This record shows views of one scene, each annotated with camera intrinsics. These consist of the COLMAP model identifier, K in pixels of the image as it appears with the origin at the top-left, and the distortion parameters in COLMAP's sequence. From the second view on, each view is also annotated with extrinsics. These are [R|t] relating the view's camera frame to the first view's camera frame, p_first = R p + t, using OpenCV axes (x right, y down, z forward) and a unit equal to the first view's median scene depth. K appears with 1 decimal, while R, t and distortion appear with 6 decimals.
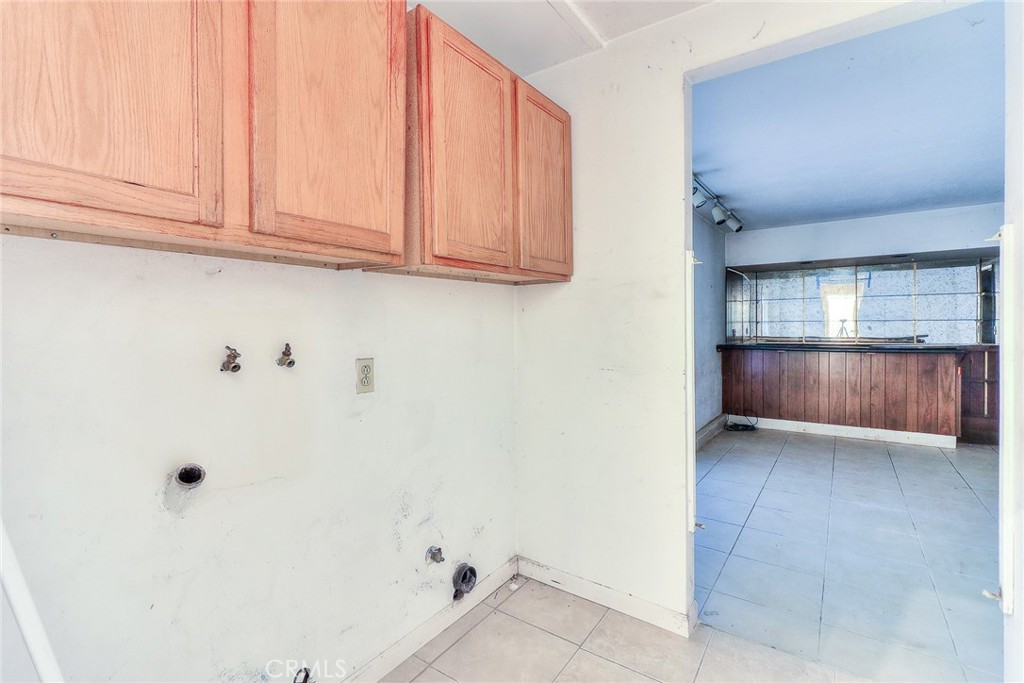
lens RADIAL K [[457.2, 0, 512.7], [0, 457.2, 341.0], [0, 0, 1]] dist [-0.002912, -0.000325]
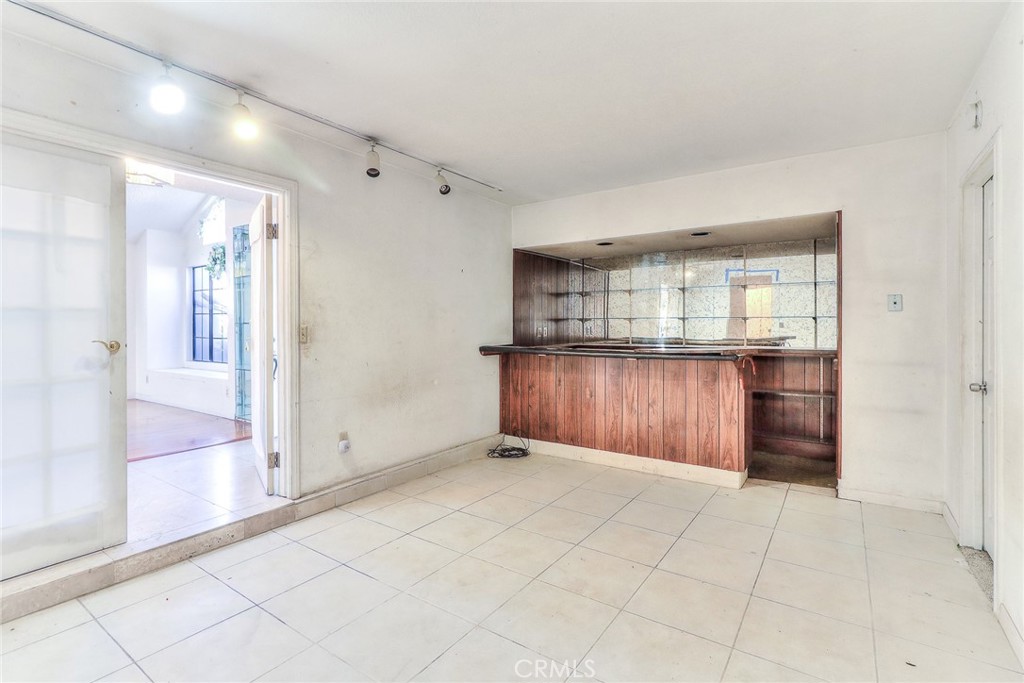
lens RADIAL K [[468.6, 0, 512.2], [0, 468.6, 331.3], [0, 0, 1]] dist [0.002553, -0.000215]
pose [[0.999817, 0.008895, 0.016958, 0.531176], [-0.008498, 0.999692, -0.023337, 0.001459], [-0.017160, 0.023189, 0.999584, 0.217979]]
